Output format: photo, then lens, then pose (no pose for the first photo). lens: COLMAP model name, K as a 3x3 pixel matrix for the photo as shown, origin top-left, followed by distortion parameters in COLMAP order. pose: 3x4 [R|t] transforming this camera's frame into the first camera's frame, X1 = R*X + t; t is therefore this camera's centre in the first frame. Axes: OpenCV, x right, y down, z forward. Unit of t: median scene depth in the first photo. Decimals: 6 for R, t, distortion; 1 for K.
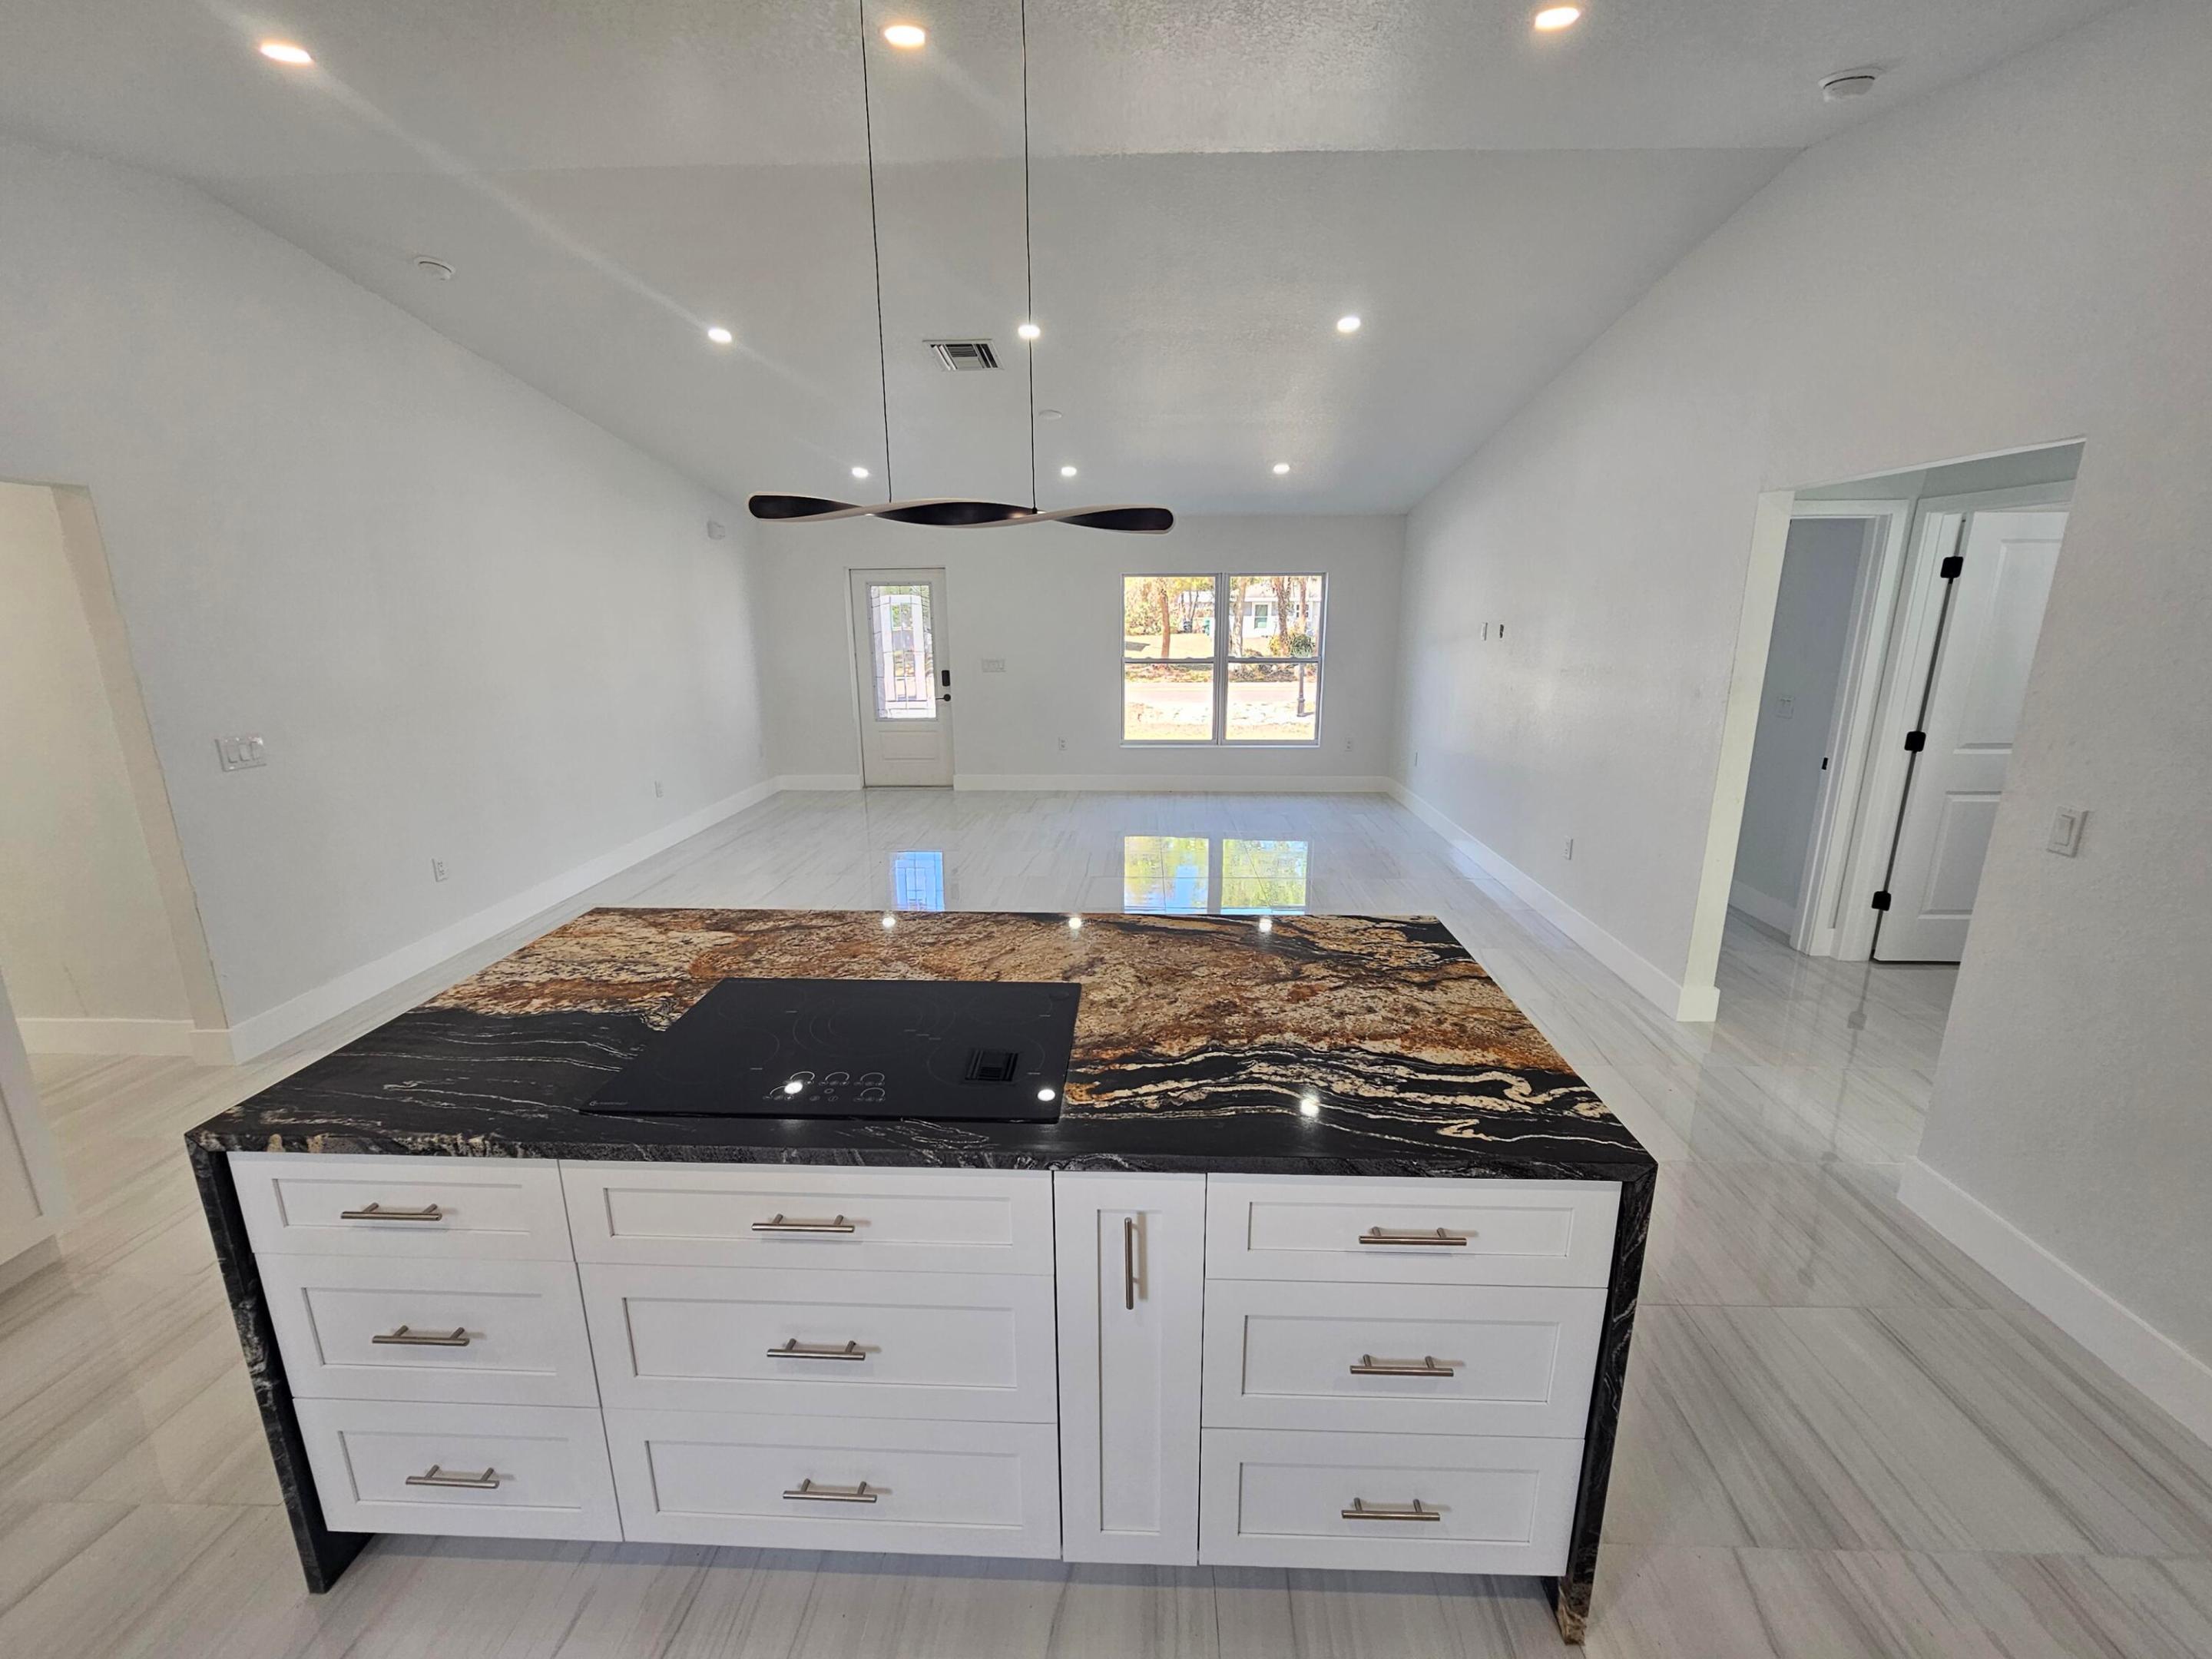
lens RADIAL K [[899.9, 0, 1106.9], [0, 899.9, 822.8], [0, 0, 1]] dist [-0.004771, -0.000489]
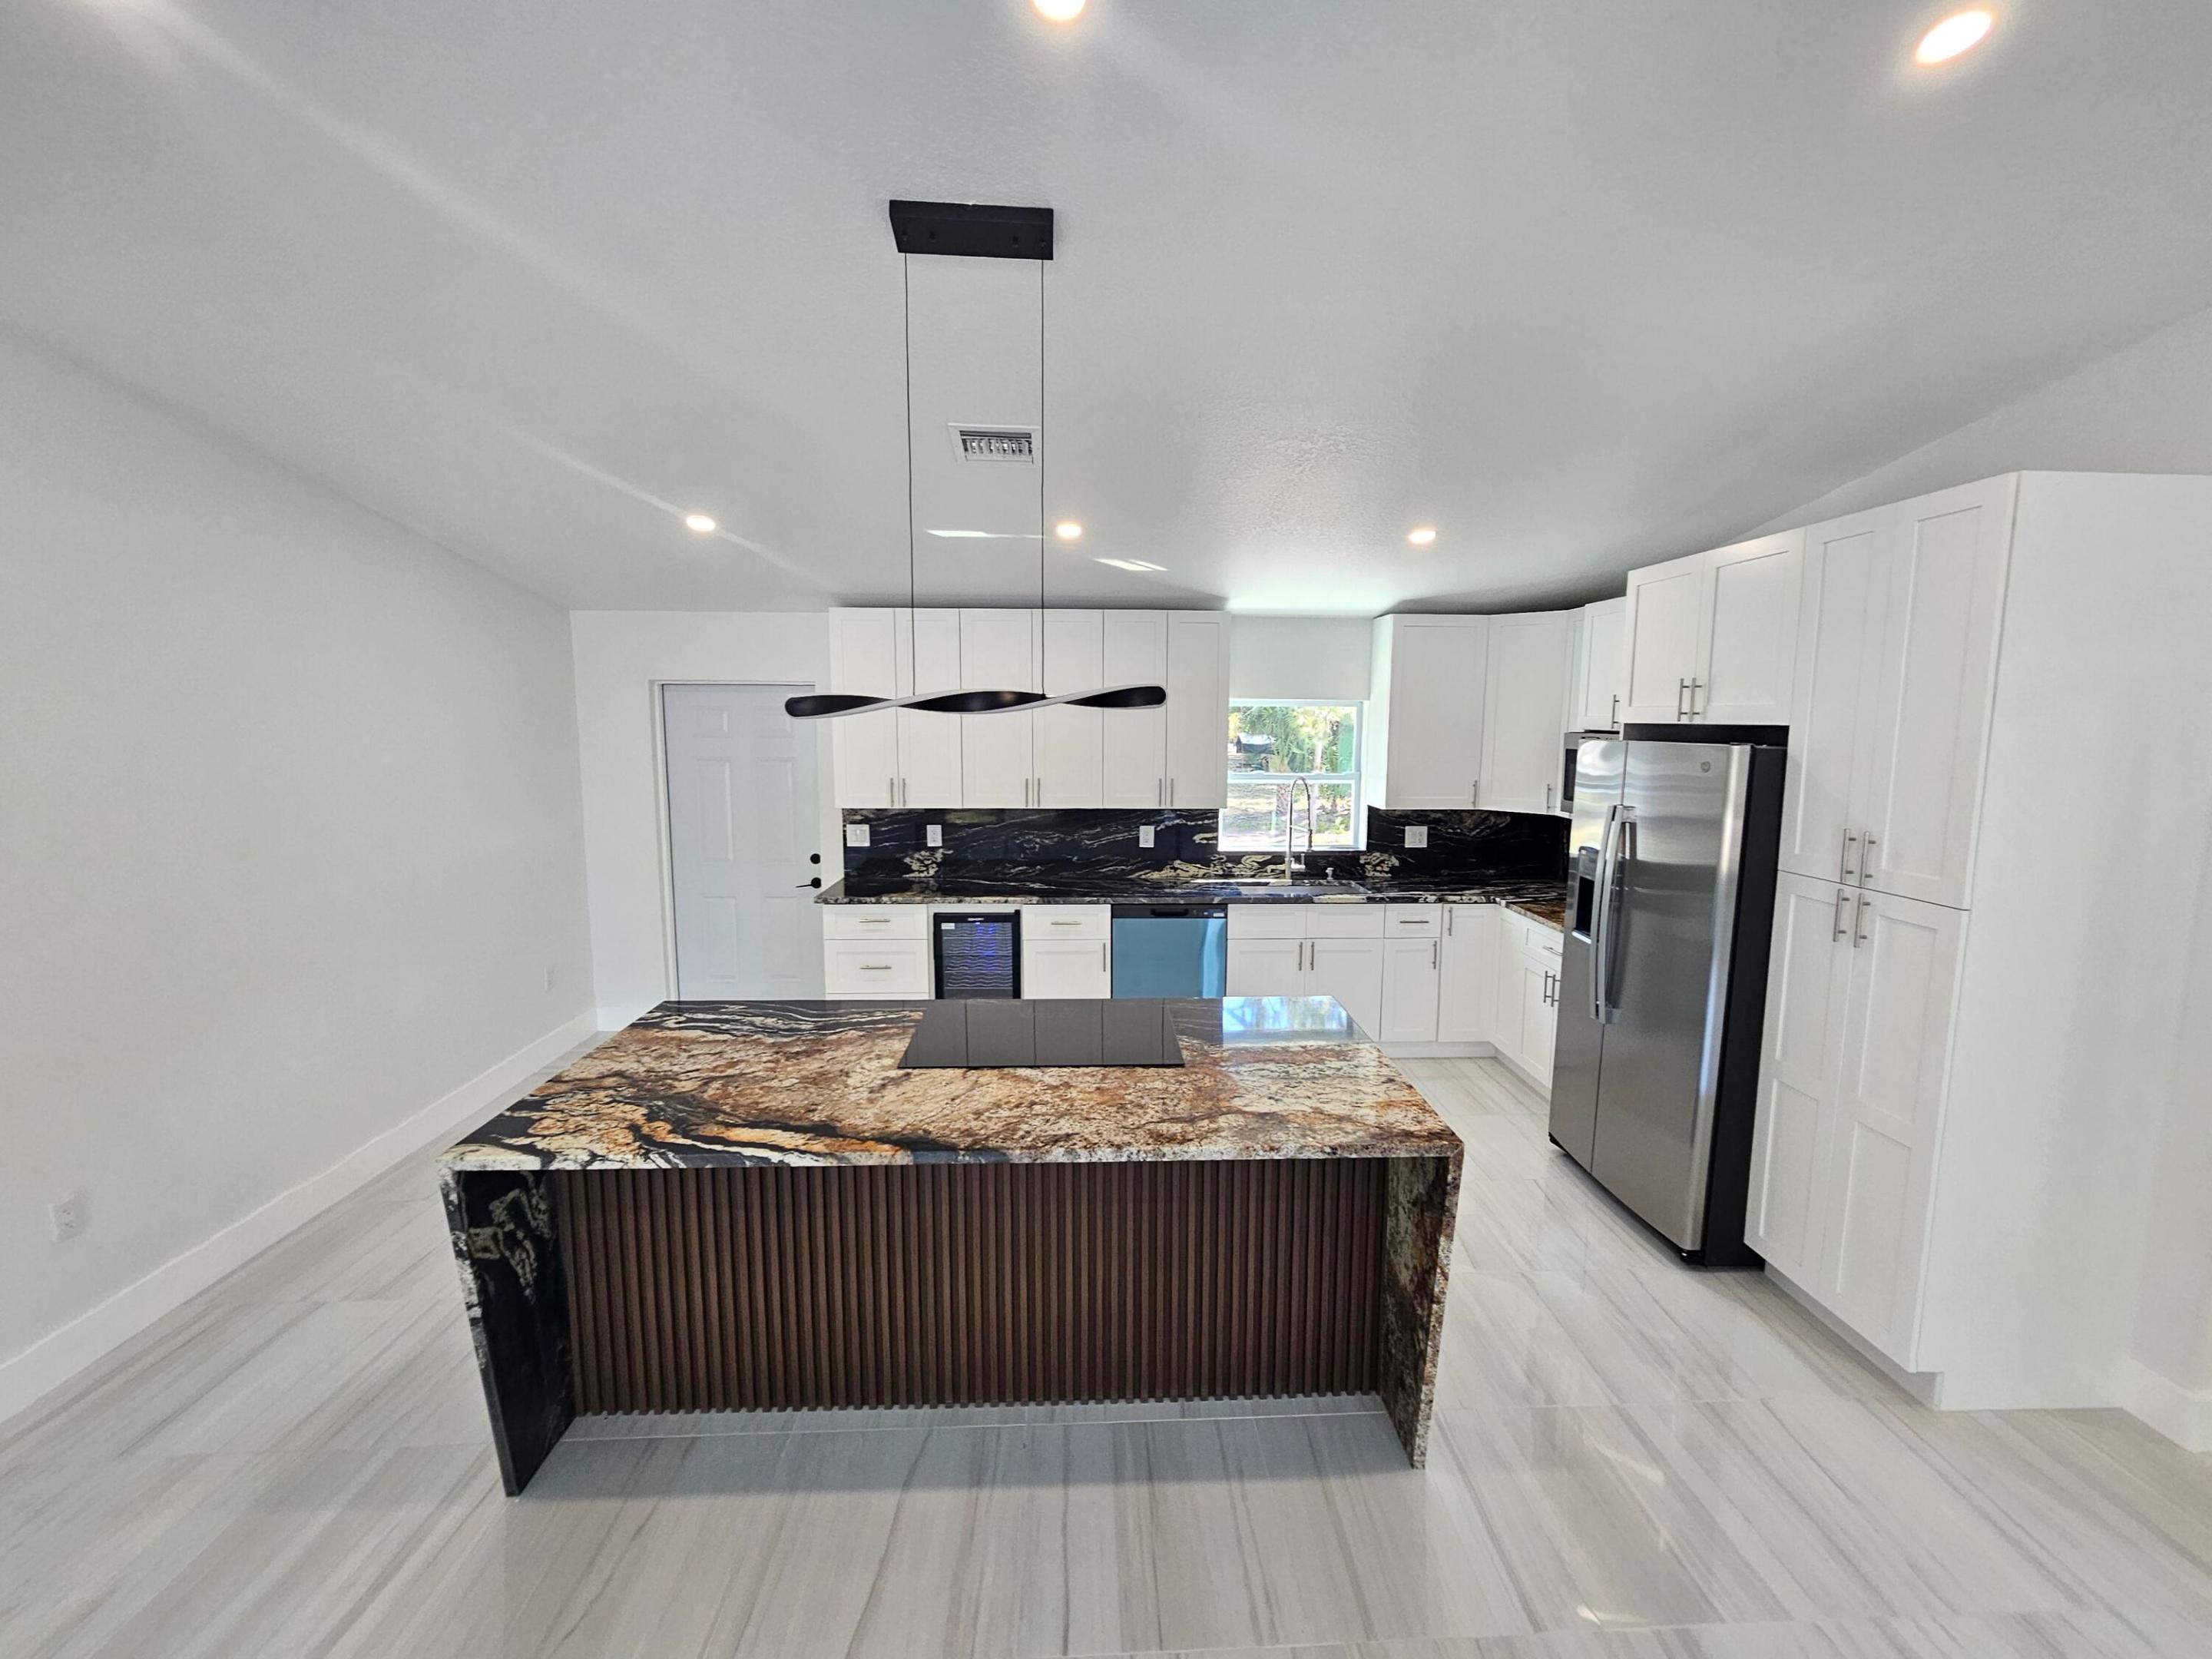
lens RADIAL K [[899.9, 0, 1112.2], [0, 899.9, 823.4], [0, 0, 1]] dist [-0.004771, -0.000489]
pose [[-0.996342, 0.009008, -0.084976, -0.219963], [-0.021375, 0.936543, 0.349900, -0.576327], [0.082736, 0.350436, -0.932925, 2.037604]]
